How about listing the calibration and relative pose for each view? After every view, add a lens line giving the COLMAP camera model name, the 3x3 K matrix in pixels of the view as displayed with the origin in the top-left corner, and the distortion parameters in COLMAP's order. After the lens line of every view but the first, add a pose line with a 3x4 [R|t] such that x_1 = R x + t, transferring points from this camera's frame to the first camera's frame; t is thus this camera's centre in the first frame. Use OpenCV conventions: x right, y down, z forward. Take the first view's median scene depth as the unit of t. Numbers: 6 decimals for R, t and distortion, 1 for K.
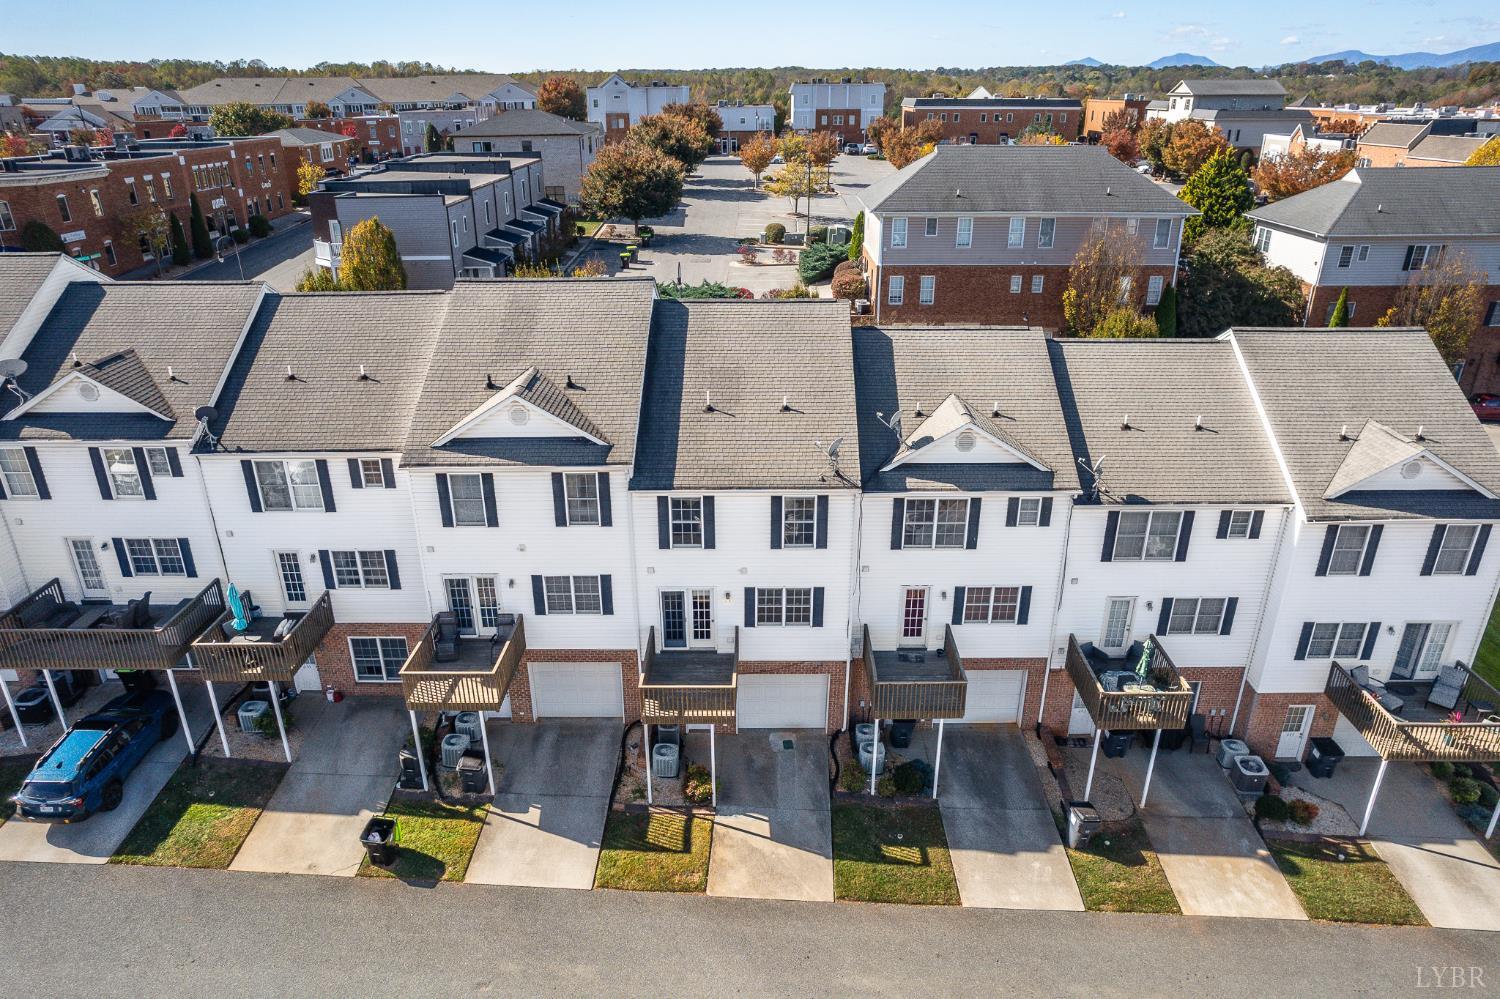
lens RADIAL K [[890.3, 0, 749.9], [0, 890.3, 512.8], [0, 0, 1]] dist [-0.075701, 0.063560]
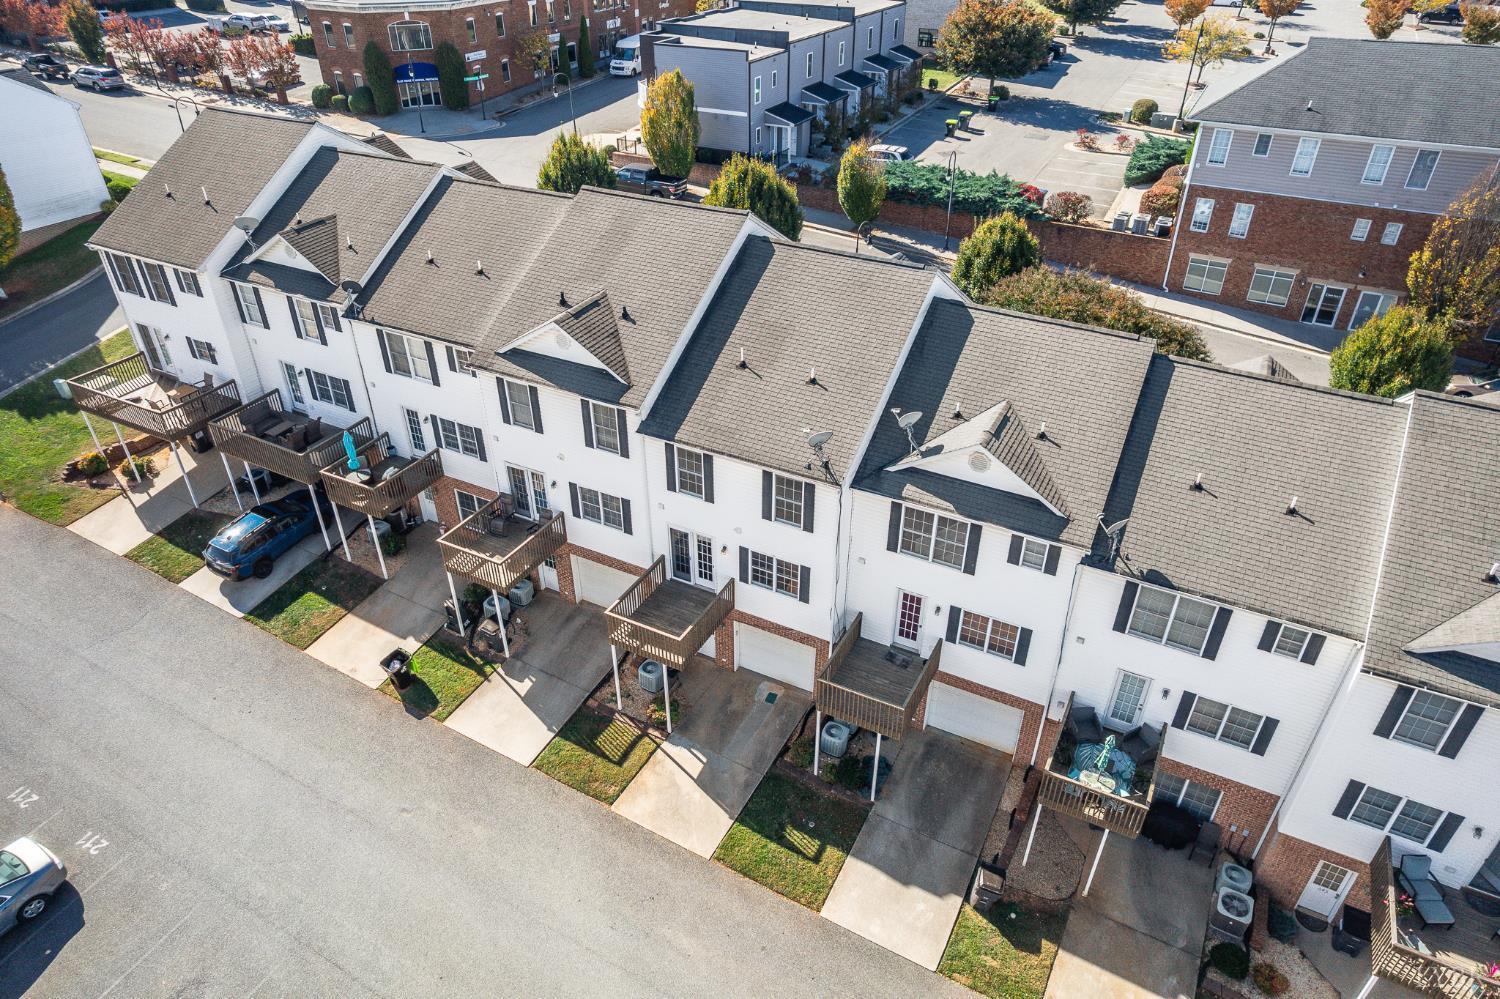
lens RADIAL K [[891.3, 0, 806.2], [0, 891.3, 494.4], [0, 0, 1]] dist [-0.076834, 0.063994]
pose [[0.903124, 0.257794, -0.343380, 0.394963], [-0.197354, 0.959453, 0.201252, -0.191657], [0.381339, -0.113988, 0.917381, 0.100210]]
